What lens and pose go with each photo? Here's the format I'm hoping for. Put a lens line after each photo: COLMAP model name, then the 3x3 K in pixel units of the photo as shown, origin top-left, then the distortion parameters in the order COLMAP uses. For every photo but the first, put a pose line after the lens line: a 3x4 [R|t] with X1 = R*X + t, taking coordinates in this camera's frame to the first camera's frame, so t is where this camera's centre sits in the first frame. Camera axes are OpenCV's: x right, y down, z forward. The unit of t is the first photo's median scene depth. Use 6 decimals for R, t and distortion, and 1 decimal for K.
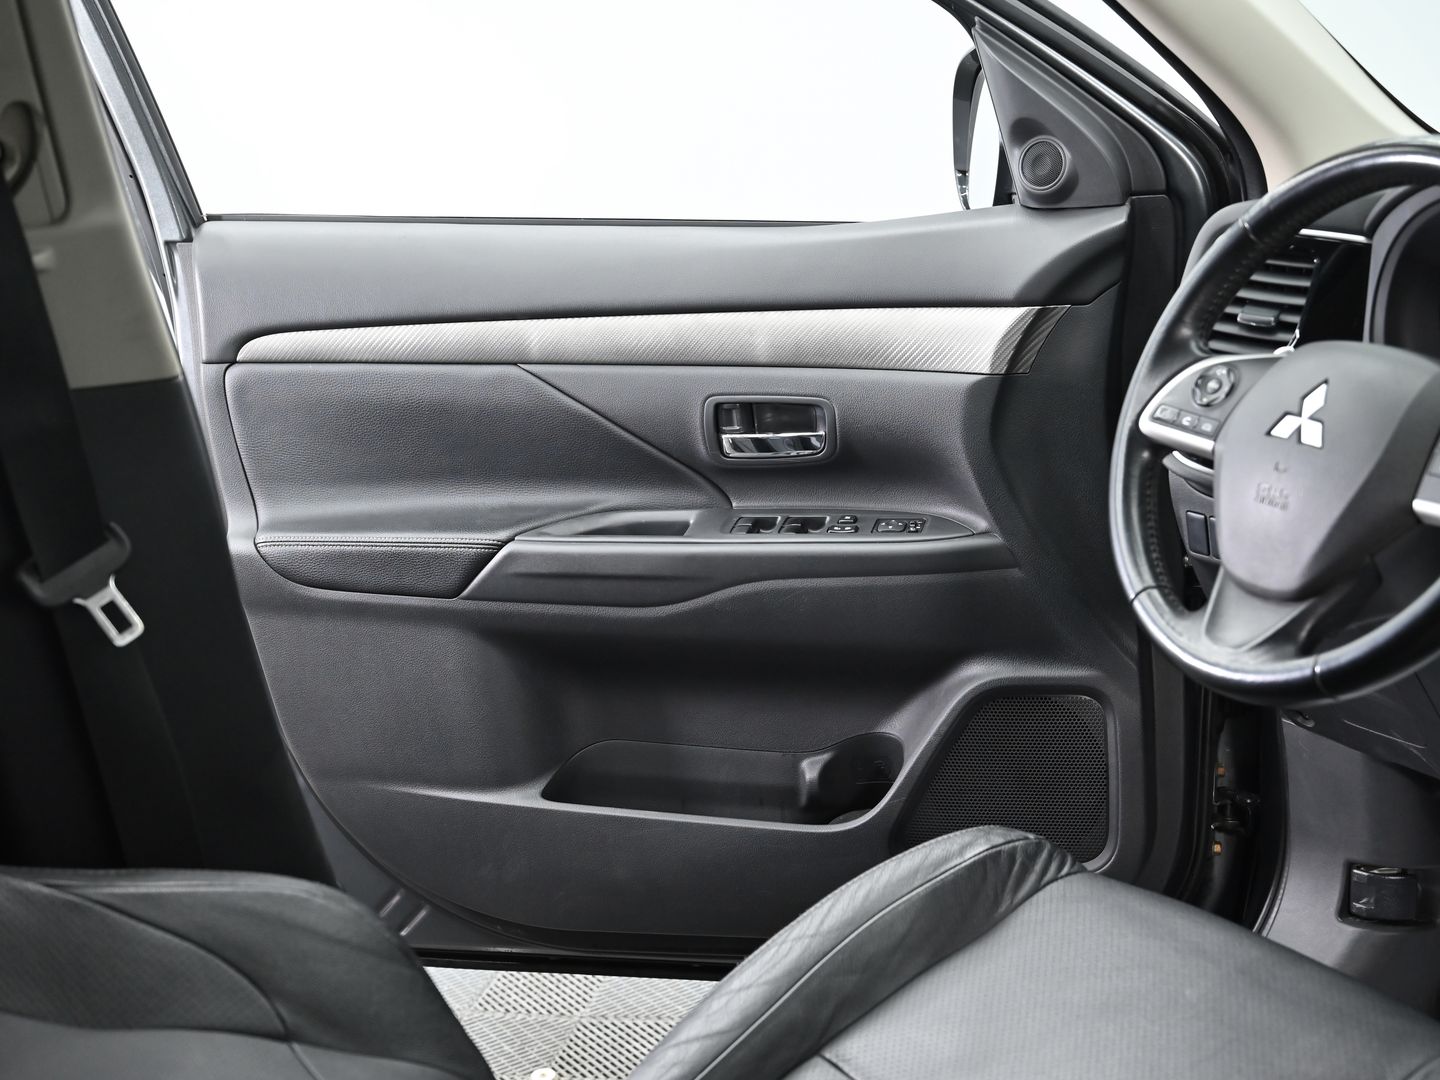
lens RADIAL K [[2106.6, 0, 720.0], [0, 2106.6, 540.0], [0, 0, 1]] dist [-0.010028, -0.019705]
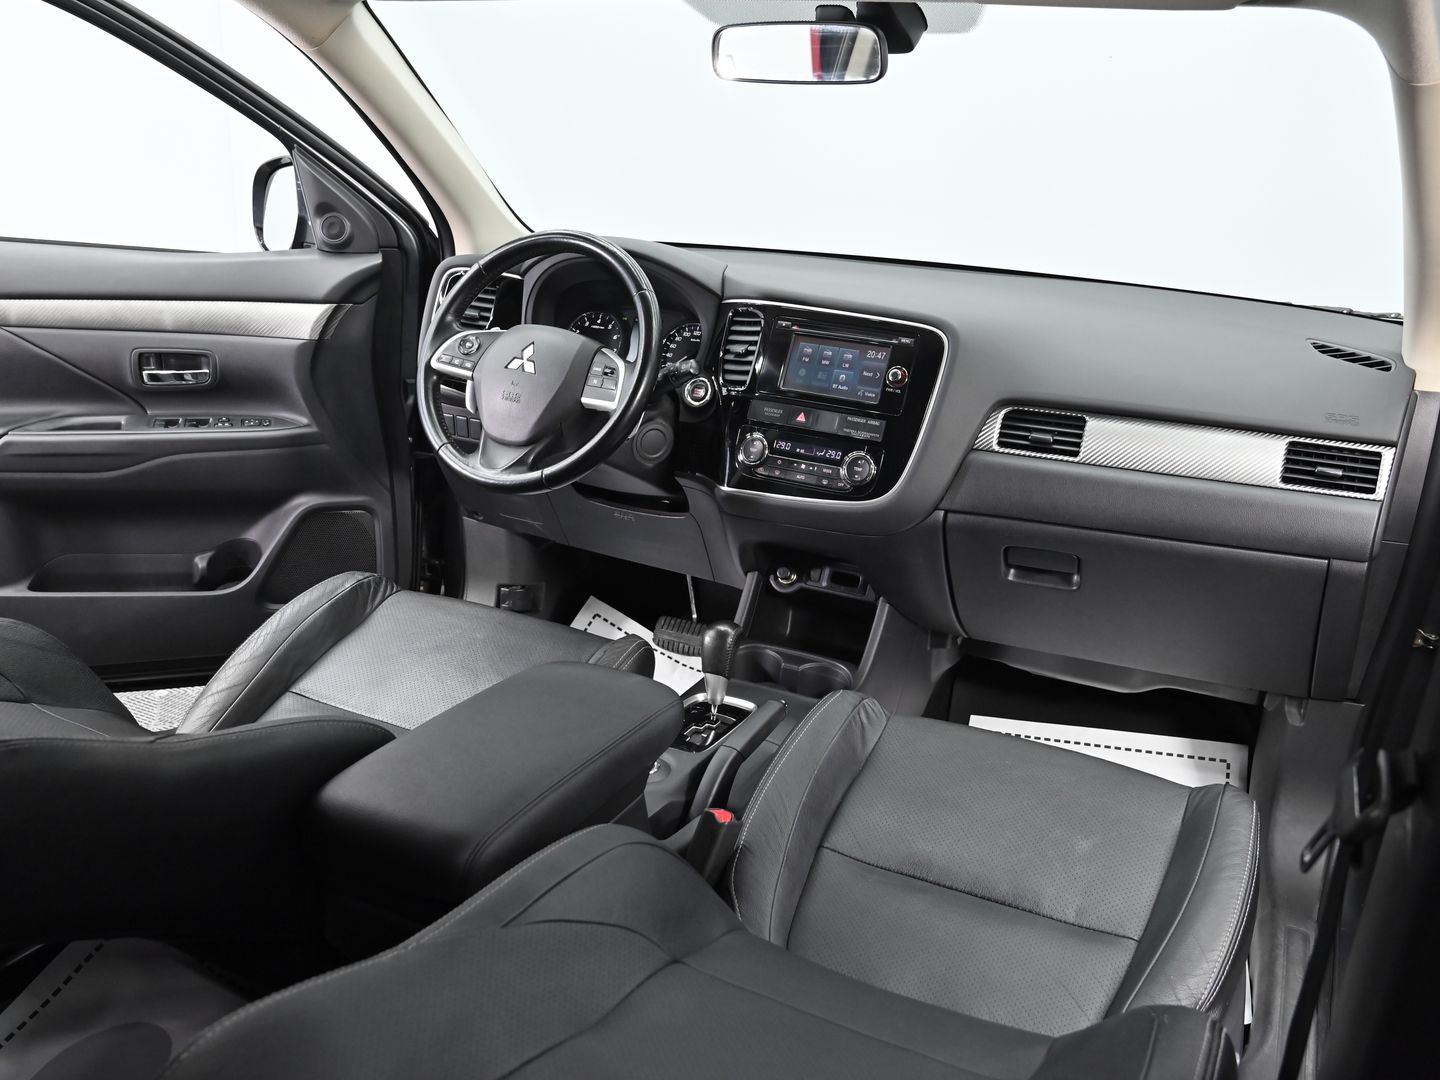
lens RADIAL K [[1240.7, 0, 720.0], [0, 1240.7, 540.0], [0, 0, 1]] dist [-0.103799, 0.089793]
pose [[0.819231, -0.054282, 0.570888, -0.199793], [0.016988, 0.997370, 0.070454, 0.027392], [-0.573211, -0.048020, 0.817999, -0.099353]]
